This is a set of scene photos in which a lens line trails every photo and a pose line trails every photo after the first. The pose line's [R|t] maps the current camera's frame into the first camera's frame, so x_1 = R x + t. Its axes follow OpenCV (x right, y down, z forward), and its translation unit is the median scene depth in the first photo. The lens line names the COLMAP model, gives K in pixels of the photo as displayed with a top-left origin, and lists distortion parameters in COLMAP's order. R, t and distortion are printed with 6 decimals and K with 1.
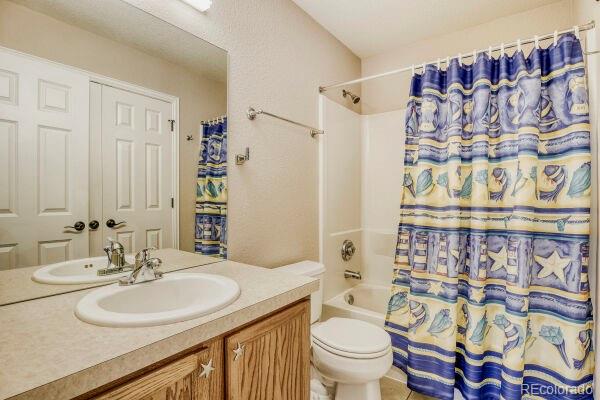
lens RADIAL K [[298.2, 0, 299.6], [0, 298.2, 198.6], [0, 0, 1]] dist [-0.027306, 0.004348]
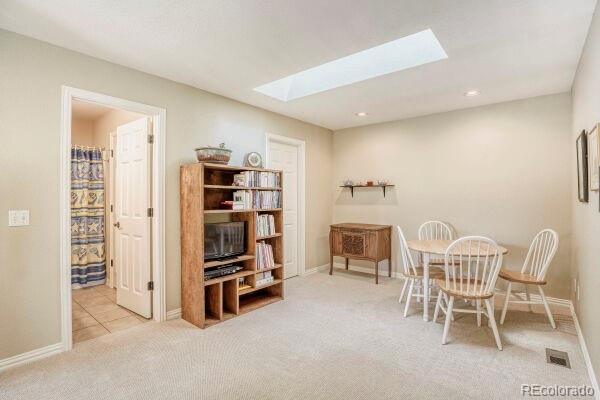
lens RADIAL K [[298.2, 0, 299.3], [0, 298.2, 198.3], [0, 0, 1]] dist [-0.027306, 0.004348]
pose [[0.060713, 0.004605, 0.998145, -1.974101], [0.005333, 0.999974, -0.004938, -0.035274], [-0.998141, 0.005622, 0.060687, -1.254575]]
